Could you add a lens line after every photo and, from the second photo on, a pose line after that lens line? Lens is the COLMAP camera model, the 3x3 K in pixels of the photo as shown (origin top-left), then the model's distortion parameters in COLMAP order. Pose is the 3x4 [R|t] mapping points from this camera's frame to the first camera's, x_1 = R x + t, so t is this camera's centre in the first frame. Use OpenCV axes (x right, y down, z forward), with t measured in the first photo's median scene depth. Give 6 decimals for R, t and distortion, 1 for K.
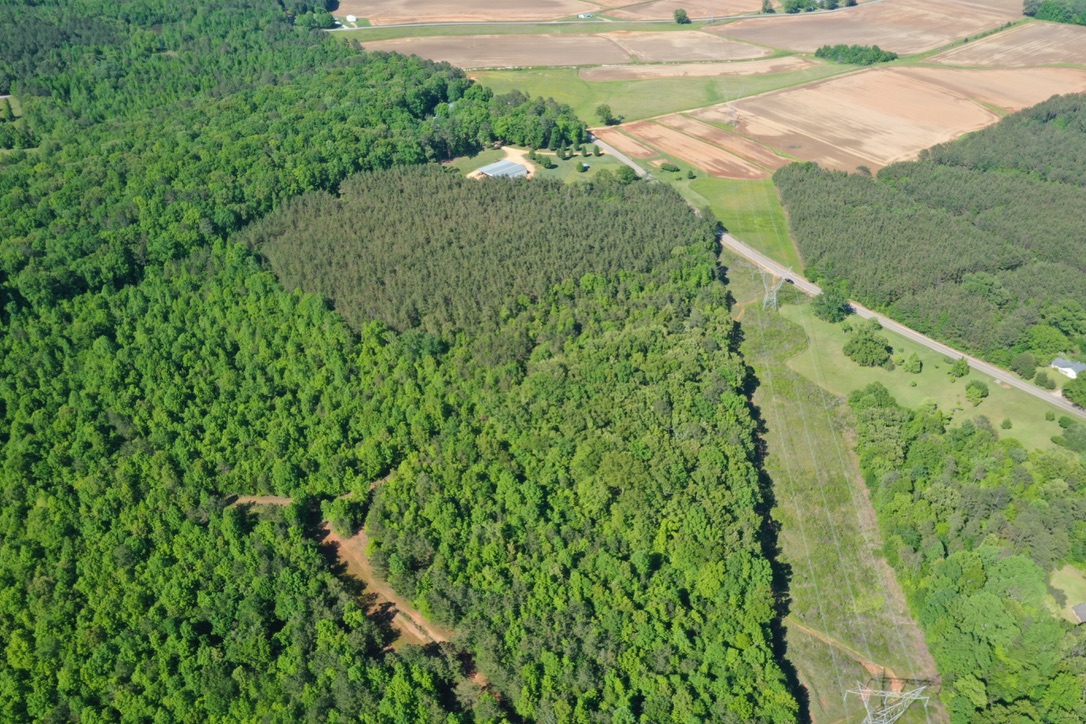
lens RADIAL K [[887.7, 0, 540.4], [0, 887.7, 360.4], [0, 0, 1]] dist [-0.006719, -0.004137]
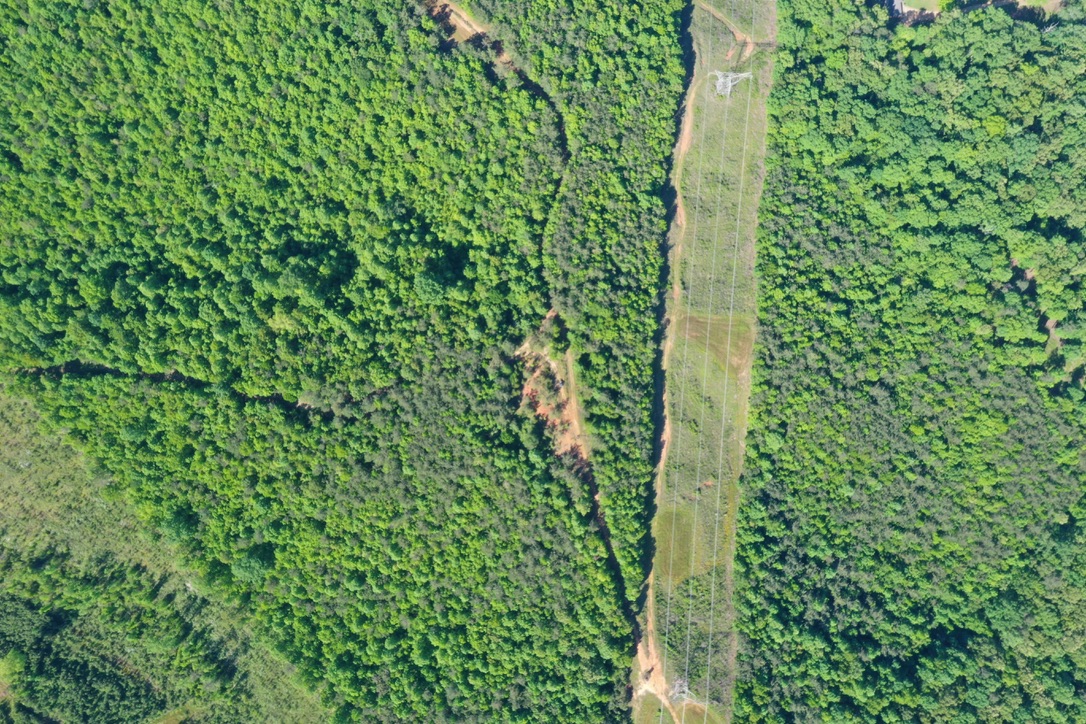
lens RADIAL K [[887.7, 0, 544.4], [0, 887.7, 361.4], [0, 0, 1]] dist [-0.006719, -0.004137]
pose [[0.999433, -0.032325, -0.009457, 0.002347], [0.026279, 0.572806, 0.819270, -0.725831], [-0.021066, -0.819054, 0.573330, -0.488229]]
